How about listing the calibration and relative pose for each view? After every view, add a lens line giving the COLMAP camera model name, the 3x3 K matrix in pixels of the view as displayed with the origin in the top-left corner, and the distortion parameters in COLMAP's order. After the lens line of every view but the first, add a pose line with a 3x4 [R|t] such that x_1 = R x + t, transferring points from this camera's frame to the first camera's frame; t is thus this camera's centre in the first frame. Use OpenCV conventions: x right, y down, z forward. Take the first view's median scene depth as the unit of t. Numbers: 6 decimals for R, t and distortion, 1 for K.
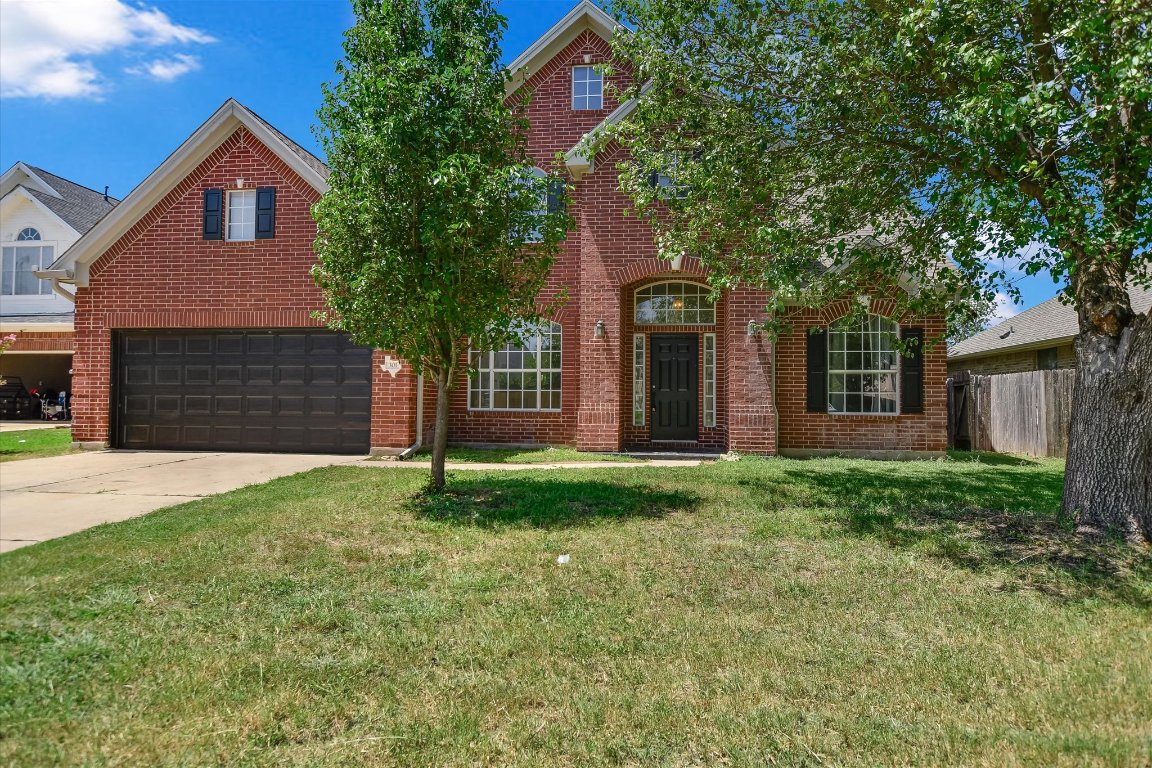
lens RADIAL K [[645.0, 0, 576.5], [0, 645.0, 373.8], [0, 0, 1]] dist [-0.000665, 0.001245]
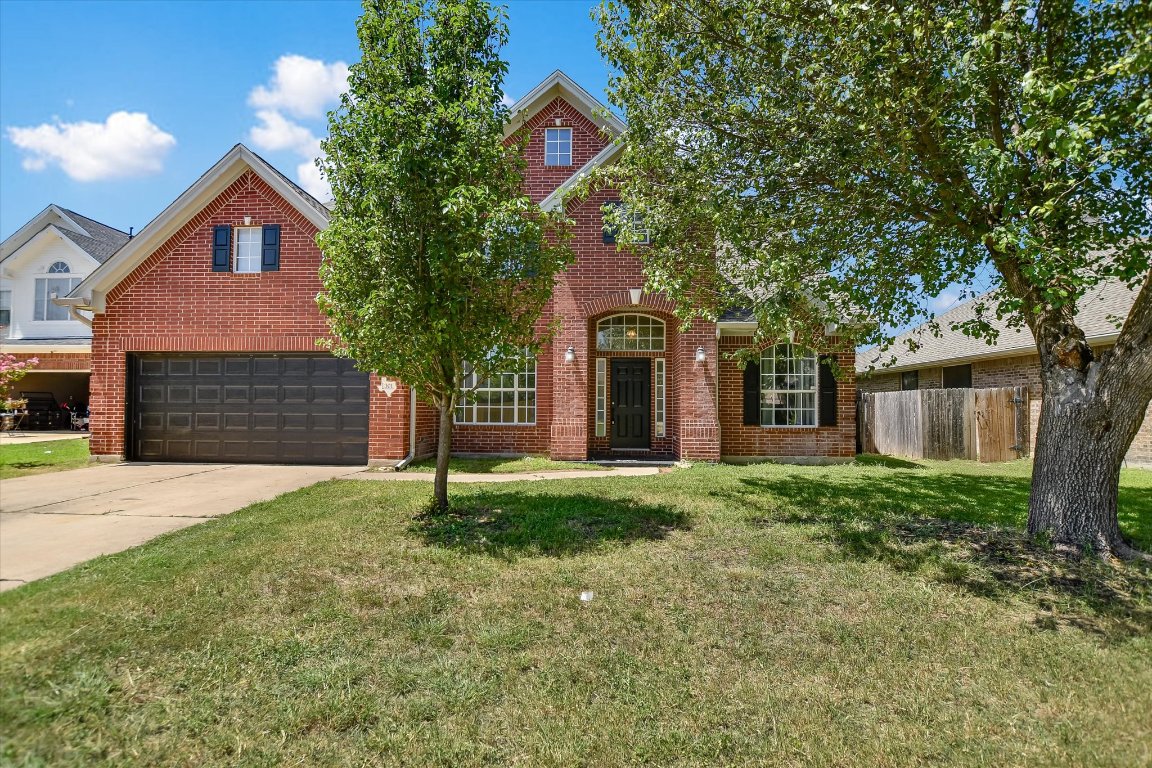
lens RADIAL K [[510.7, 0, 570.0], [0, 510.7, 391.0], [0, 0, 1]] dist [-0.018470, -0.000318]
pose [[0.996713, 0.000533, 0.081012, -0.042134], [-0.001148, 0.999971, 0.007541, -0.011393], [-0.081006, -0.007609, 0.996685, 0.092561]]
